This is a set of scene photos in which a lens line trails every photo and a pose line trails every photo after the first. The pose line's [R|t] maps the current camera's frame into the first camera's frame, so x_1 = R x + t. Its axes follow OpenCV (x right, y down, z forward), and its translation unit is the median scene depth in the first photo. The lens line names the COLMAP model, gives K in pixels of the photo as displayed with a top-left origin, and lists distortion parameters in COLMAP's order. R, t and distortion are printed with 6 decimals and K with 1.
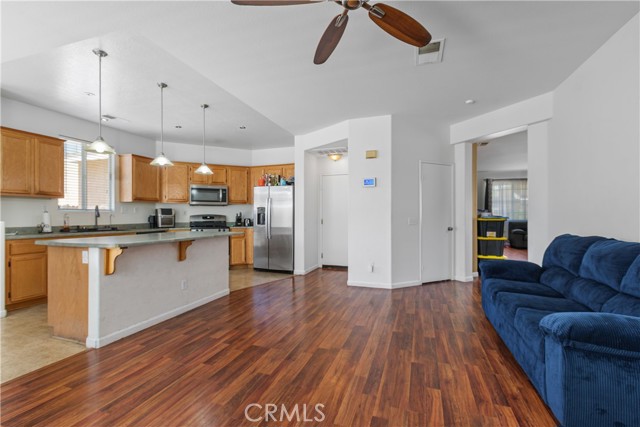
lens RADIAL K [[291.3, 0, 318.4], [0, 291.3, 213.5], [0, 0, 1]] dist [0.002565, -0.001934]
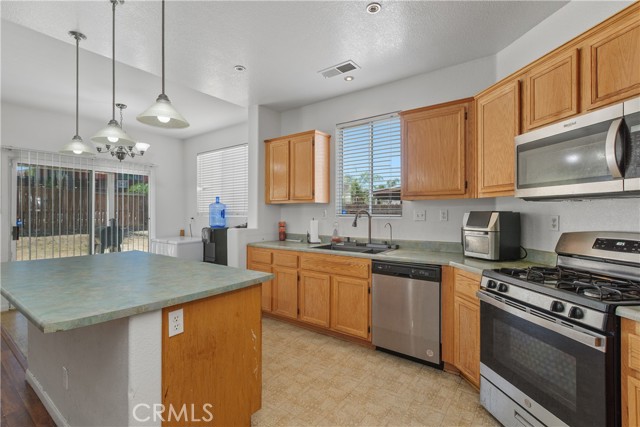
lens RADIAL K [[291.3, 0, 318.6], [0, 291.3, 210.8], [0, 0, 1]] dist [0.002565, -0.001934]
pose [[-0.284940, -0.004562, -0.958534, -0.091359], [0.008966, 0.999932, -0.007424, -0.022105], [0.958503, -0.010710, -0.284880, 1.191025]]
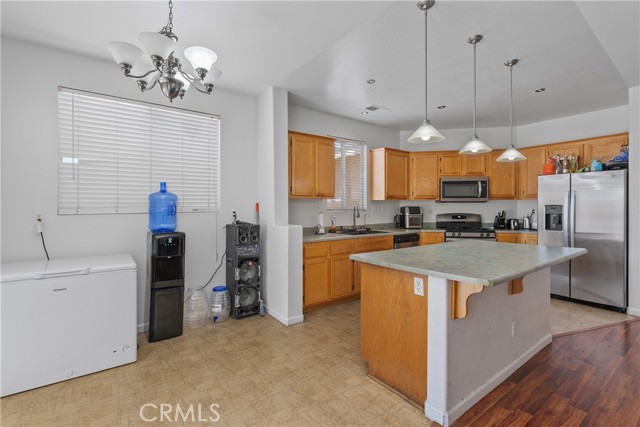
lens RADIAL K [[291.3, 0, 317.6], [0, 291.3, 207.2], [0, 0, 1]] dist [0.002565, -0.001934]
pose [[0.823714, 0.000039, -0.567006, -0.350216], [0.005783, 0.999947, 0.008469, -0.032203], [0.566976, -0.010254, 0.823670, 0.155797]]
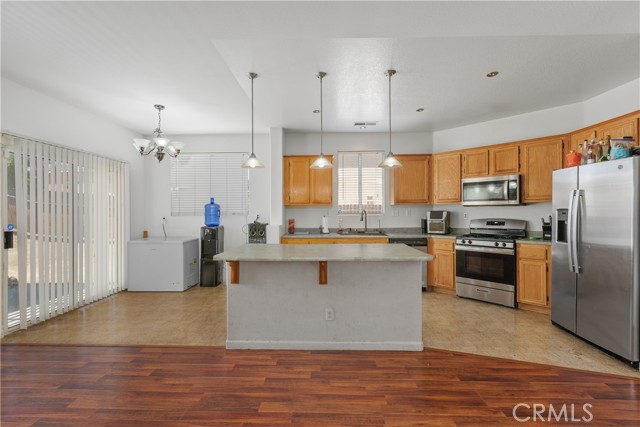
lens RADIAL K [[291.3, 0, 318.0], [0, 291.3, 209.9], [0, 0, 1]] dist [0.002565, -0.001934]
pose [[0.299743, -0.002004, -0.954018, 0.222213], [0.012162, 0.999925, 0.001721, -0.033452], [0.953943, -0.012119, 0.299745, 0.567941]]
